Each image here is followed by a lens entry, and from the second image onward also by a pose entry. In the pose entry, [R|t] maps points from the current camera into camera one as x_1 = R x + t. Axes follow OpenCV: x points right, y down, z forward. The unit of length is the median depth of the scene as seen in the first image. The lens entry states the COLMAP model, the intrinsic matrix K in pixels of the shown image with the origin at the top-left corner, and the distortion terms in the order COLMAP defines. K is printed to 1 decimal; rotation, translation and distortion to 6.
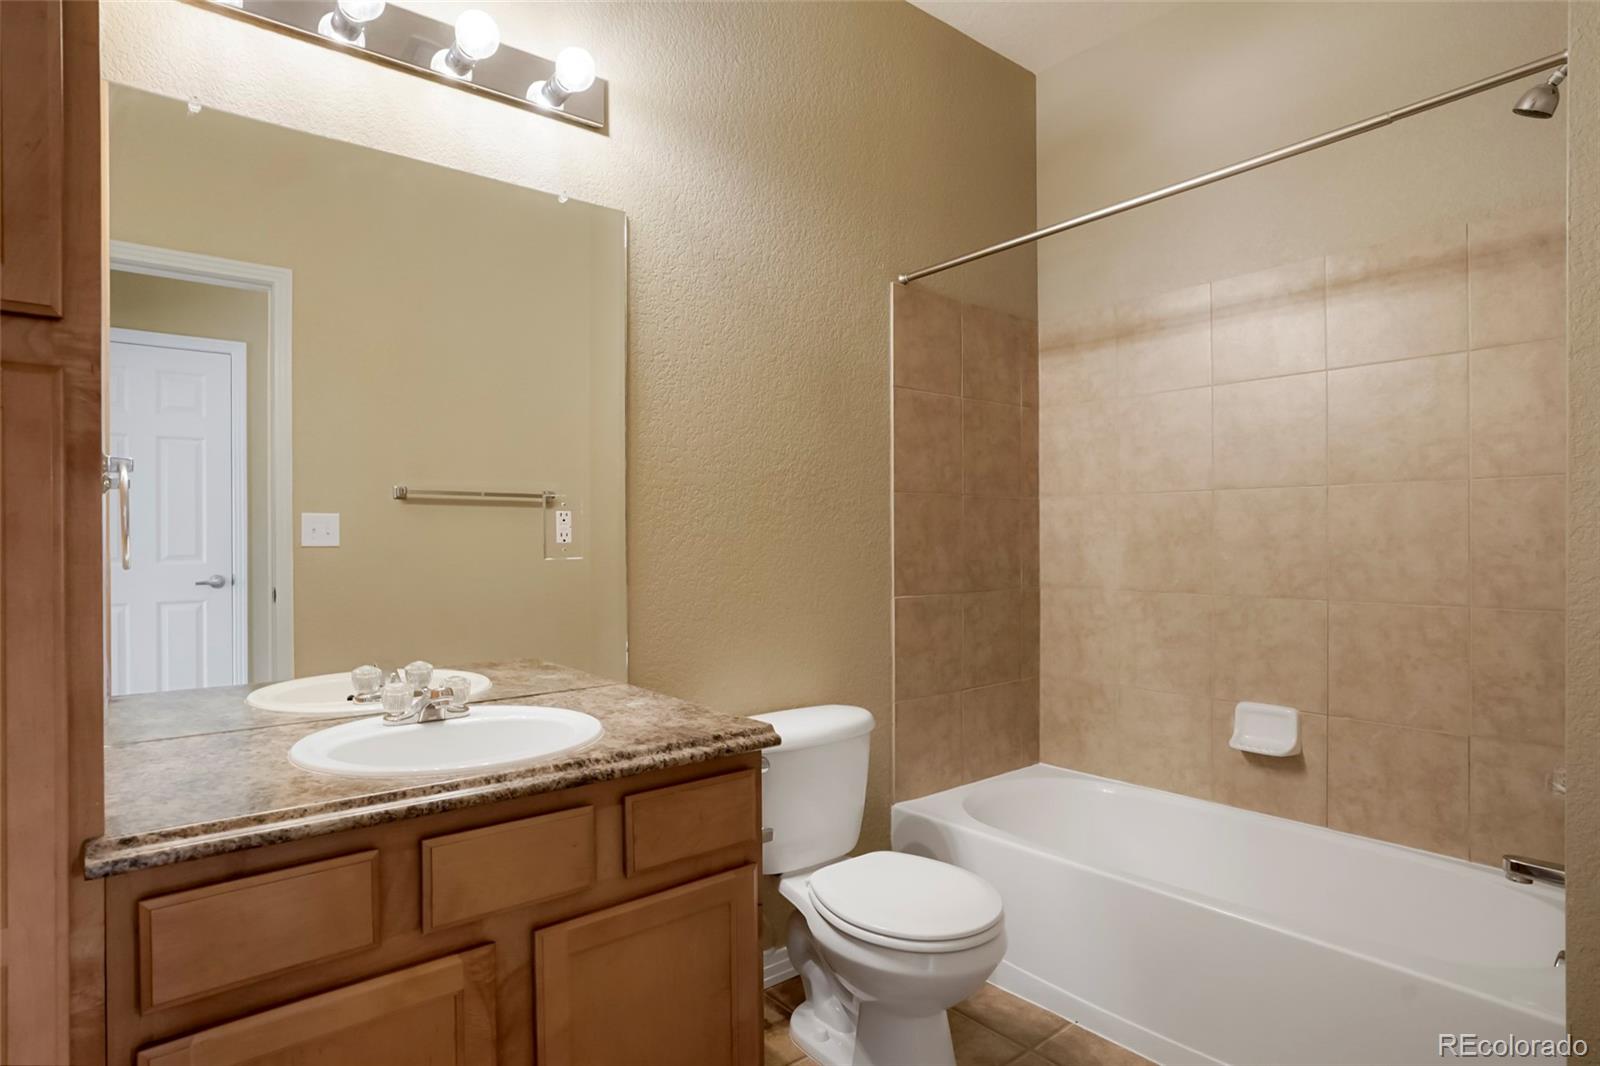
lens RADIAL K [[854.8, 0, 800.7], [0, 854.8, 525.6], [0, 0, 1]] dist [-0.000970, 0.002495]
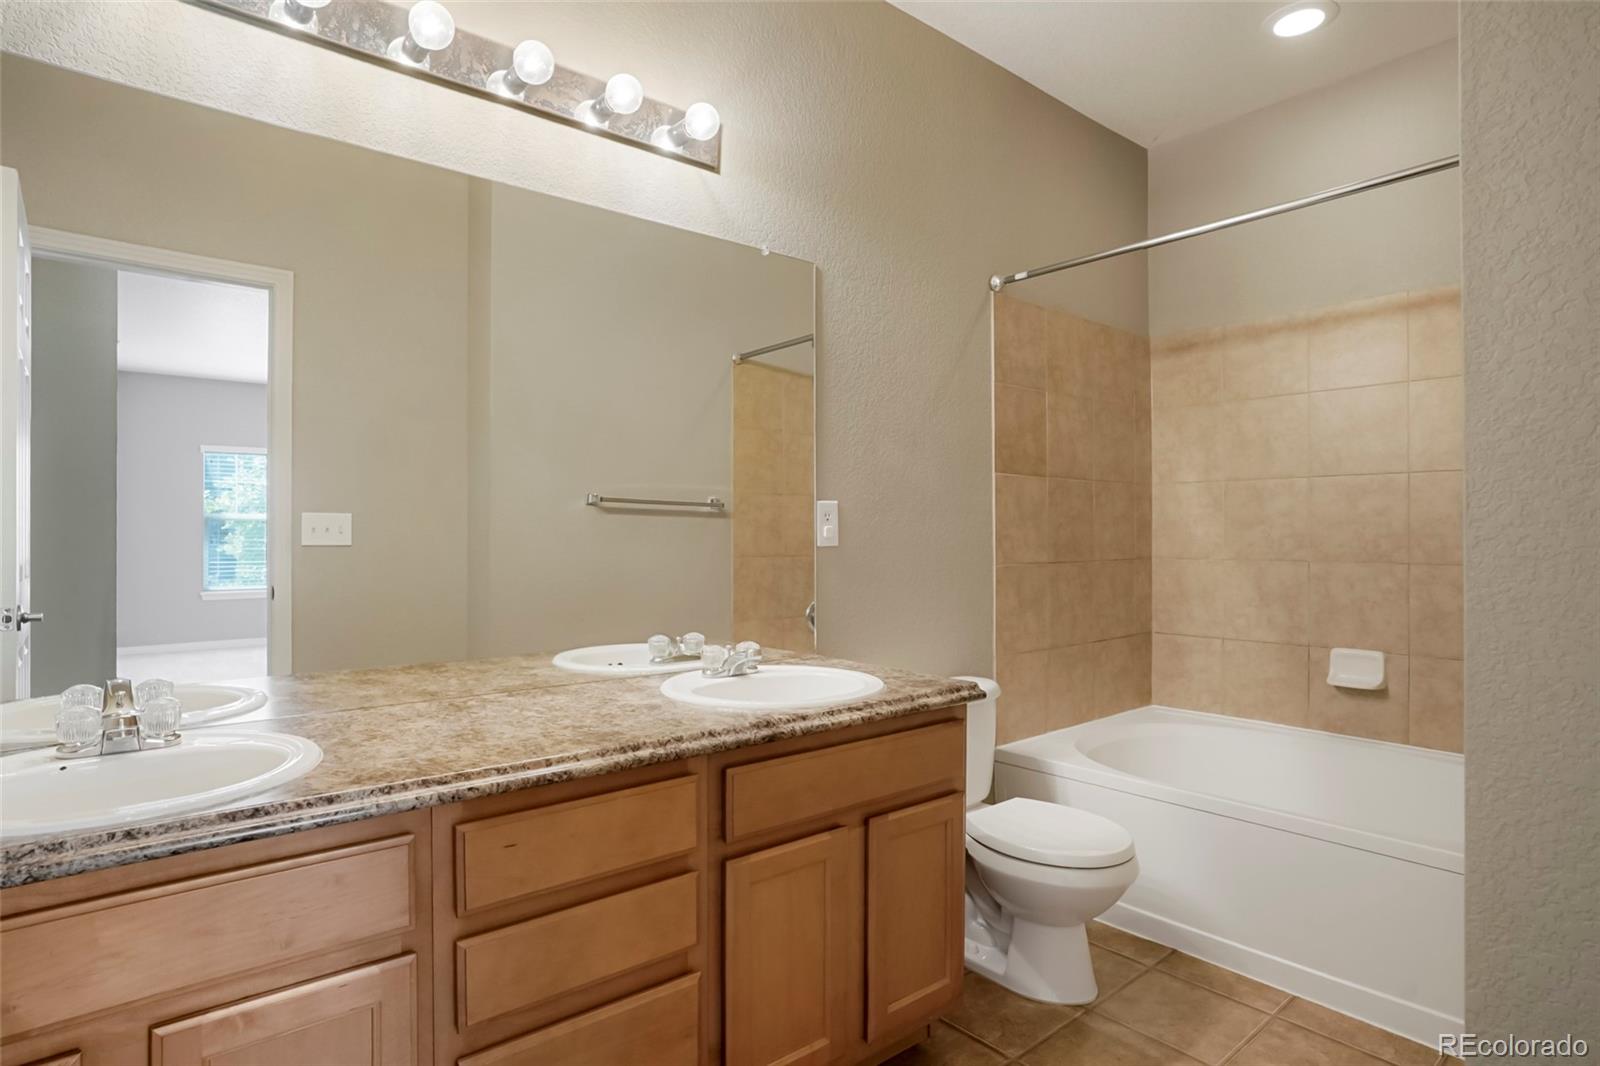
lens RADIAL K [[854.8, 0, 799.2], [0, 854.8, 543.4], [0, 0, 1]] dist [-0.000970, 0.002495]
pose [[0.999067, -0.012878, 0.041215, -0.250302], [0.011741, 0.999547, 0.027716, -0.003281], [-0.041553, -0.027207, 0.998766, -0.192323]]
